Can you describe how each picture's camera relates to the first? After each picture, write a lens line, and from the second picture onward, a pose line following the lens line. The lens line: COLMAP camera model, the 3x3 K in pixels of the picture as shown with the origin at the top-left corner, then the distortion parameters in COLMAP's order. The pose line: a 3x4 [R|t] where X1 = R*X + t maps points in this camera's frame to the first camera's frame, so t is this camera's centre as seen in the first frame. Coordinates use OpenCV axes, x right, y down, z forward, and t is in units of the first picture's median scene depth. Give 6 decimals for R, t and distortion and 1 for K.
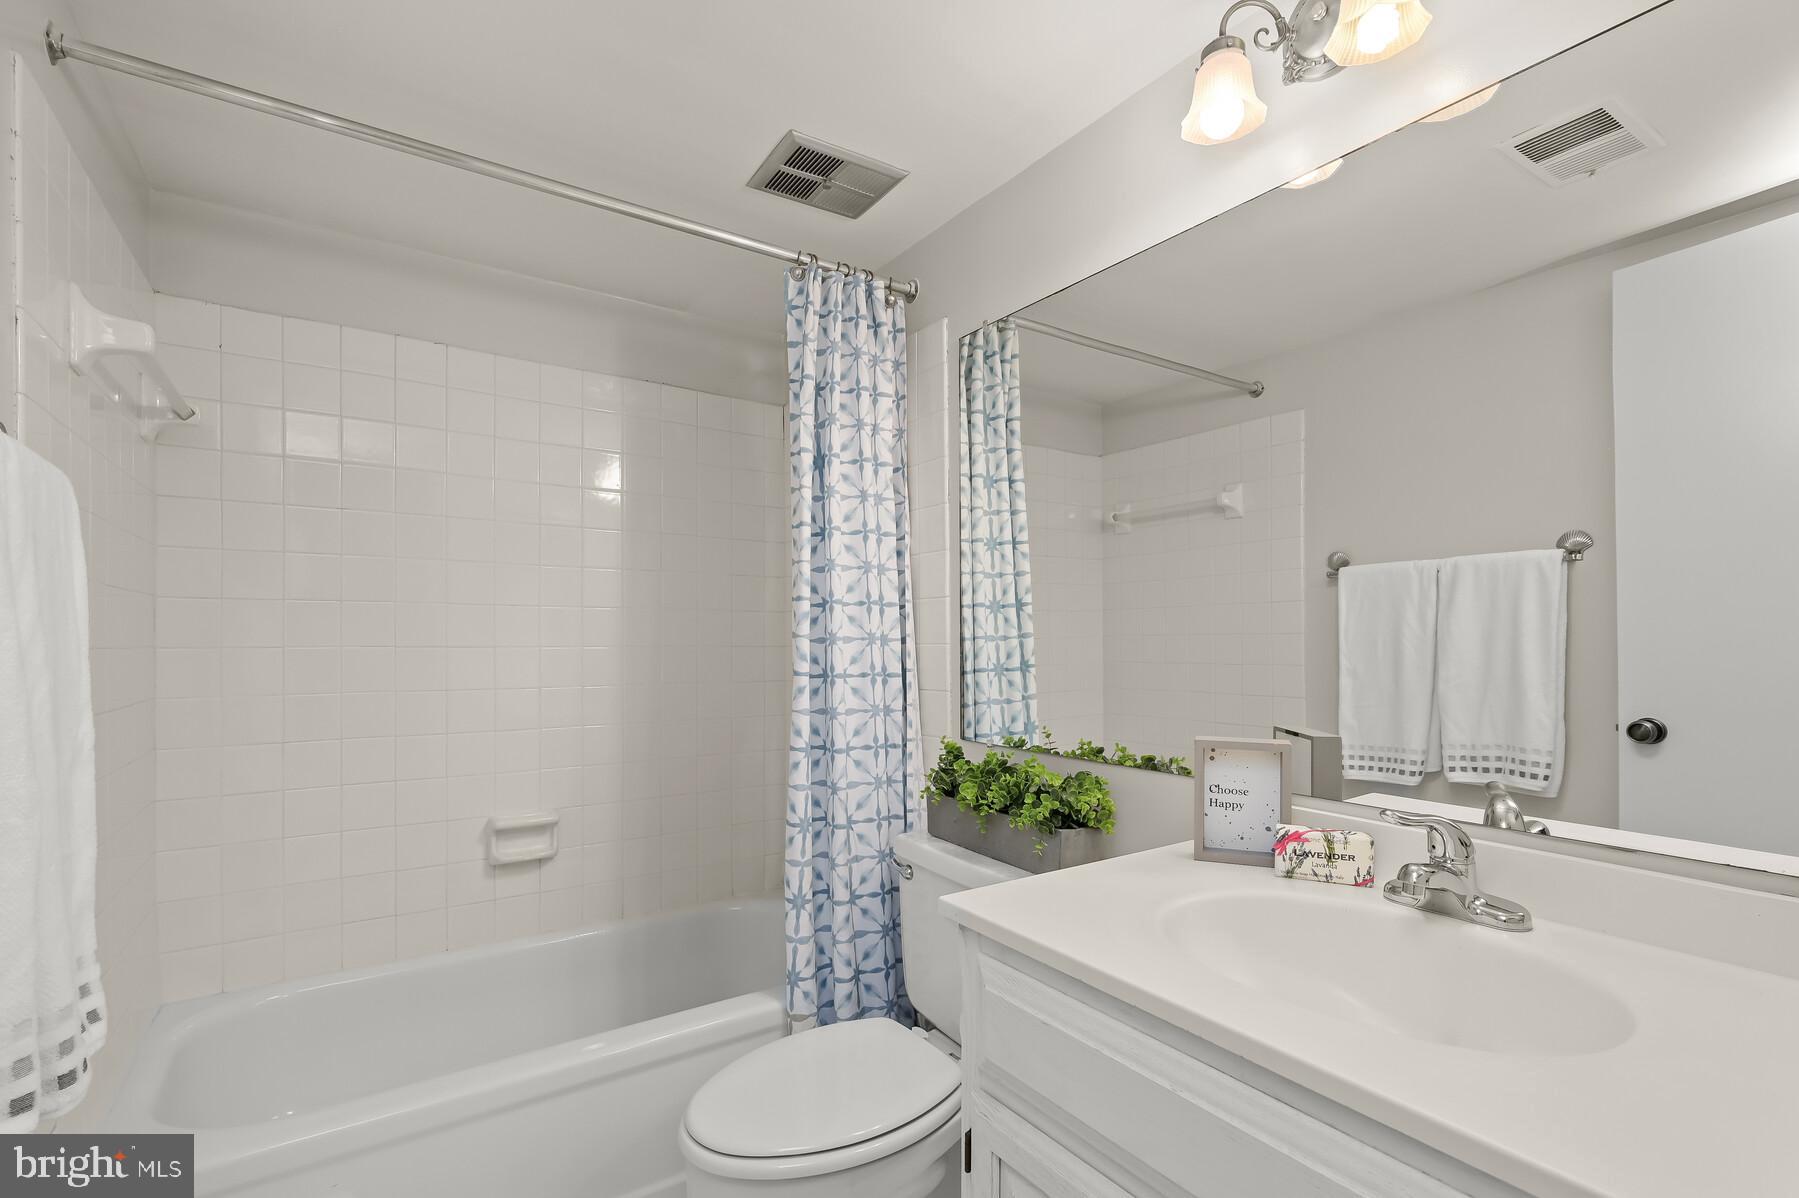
lens RADIAL K [[821.7, 0, 901.8], [0, 821.7, 611.5], [0, 0, 1]] dist [-0.000708, 0.000135]
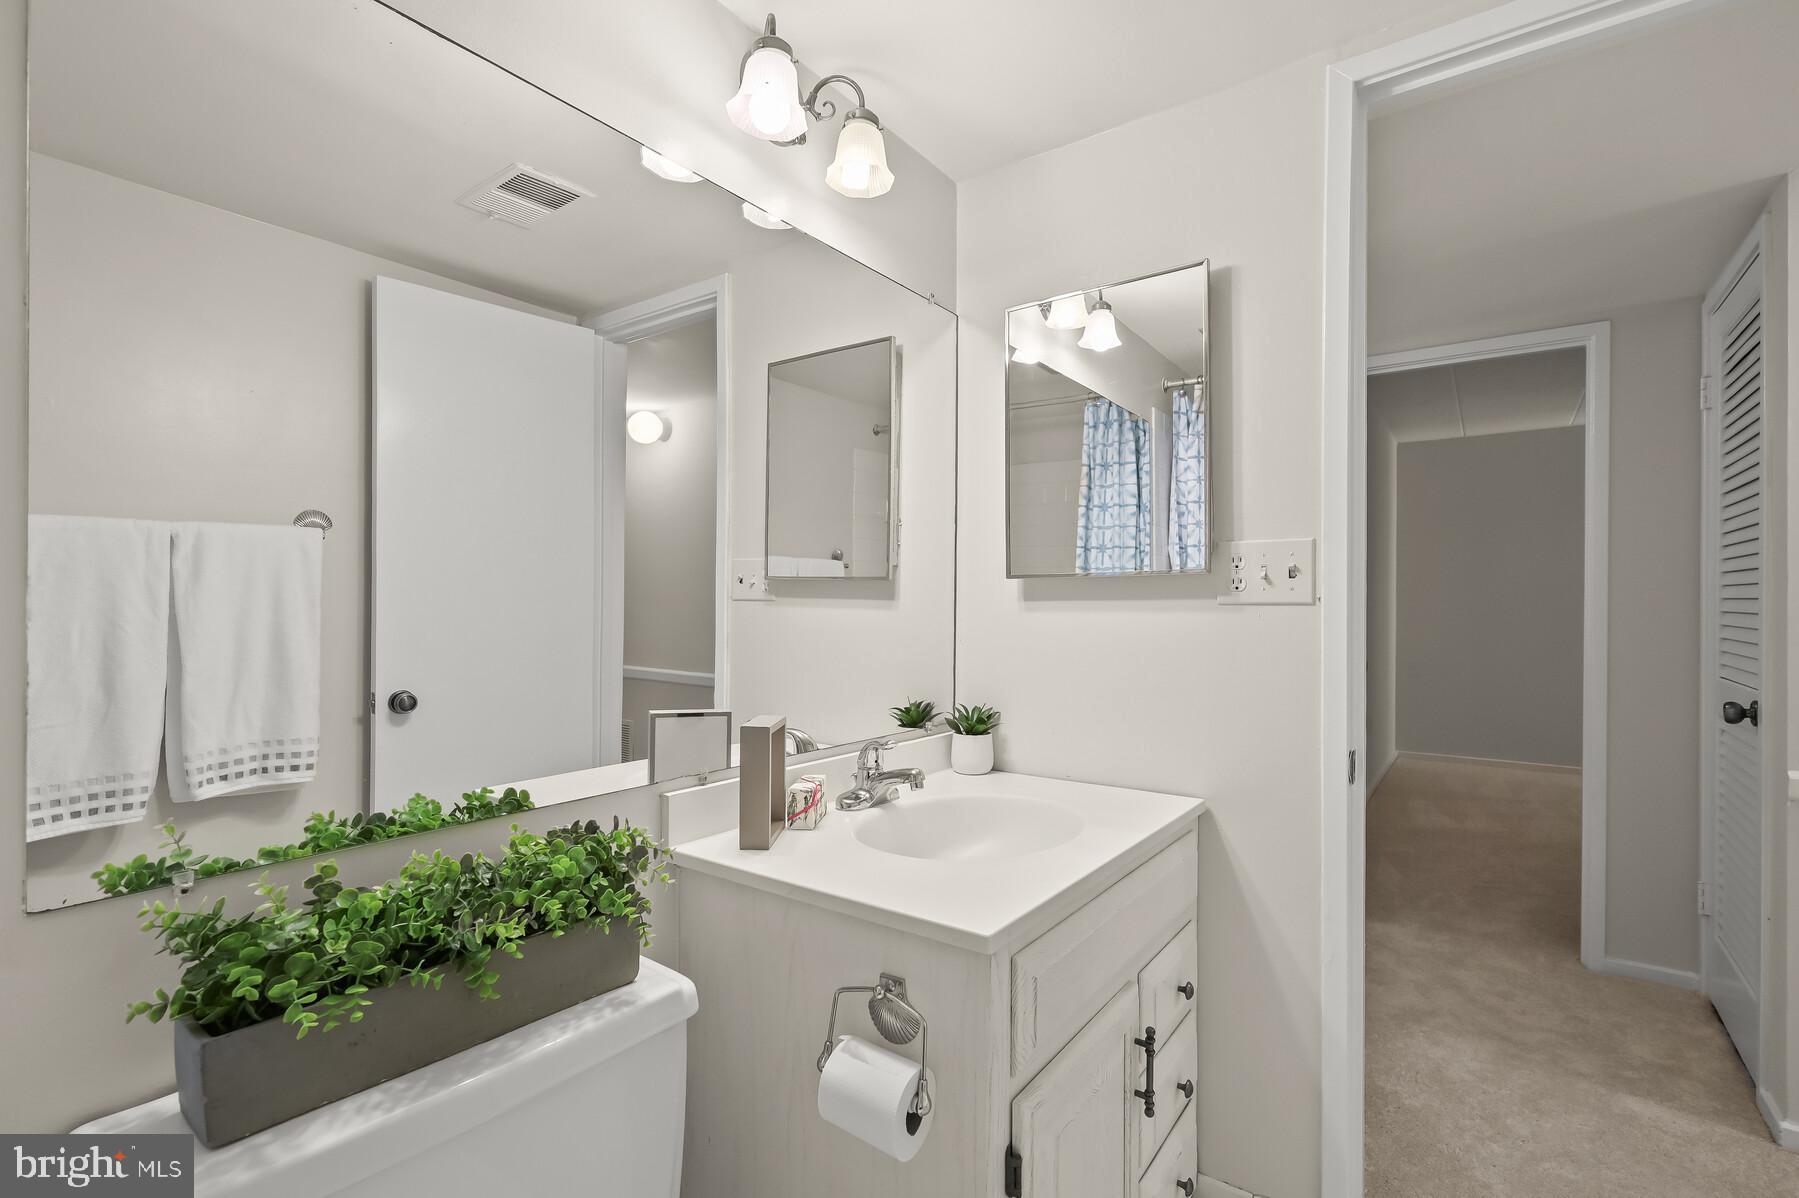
lens RADIAL K [[821.7, 0, 901.4], [0, 821.7, 605.9], [0, 0, 1]] dist [-0.000708, 0.000135]
pose [[-0.340252, 0.016000, 0.940198, -0.329151], [-0.014645, 0.999644, -0.022311, 0.024766], [-0.940220, -0.021360, -0.339896, 0.634374]]
